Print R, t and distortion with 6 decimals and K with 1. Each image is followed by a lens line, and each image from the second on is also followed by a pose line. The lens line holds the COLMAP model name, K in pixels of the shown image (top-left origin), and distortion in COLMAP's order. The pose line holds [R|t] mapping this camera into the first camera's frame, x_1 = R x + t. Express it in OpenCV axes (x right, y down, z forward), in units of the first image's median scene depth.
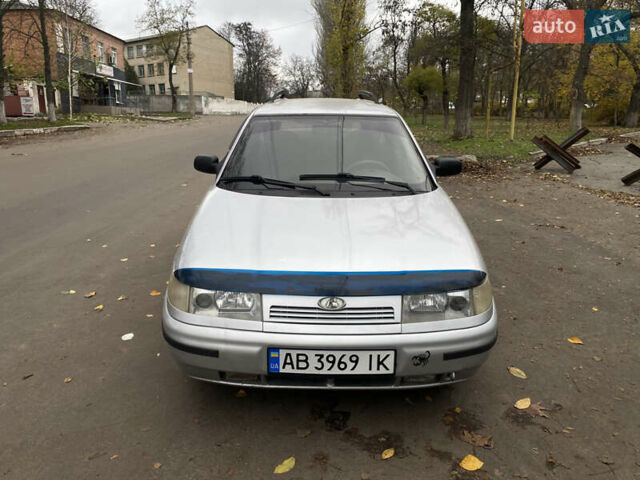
lens RADIAL K [[493.9, 0, 315.6], [0, 493.9, 237.3], [0, 0, 1]] dist [0.026072, -0.035218]
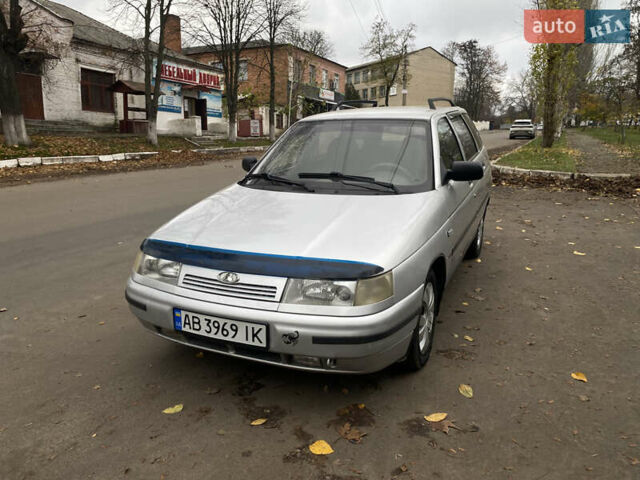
lens RADIAL K [[493.9, 0, 316.9], [0, 493.9, 240.6], [0, 0, 1]] dist [0.026072, -0.035218]
pose [[0.904985, 0.079256, -0.417996, 0.557590], [-0.092976, 0.995590, -0.012523, 0.037258], [0.415160, 0.050196, 0.908363, 0.044240]]
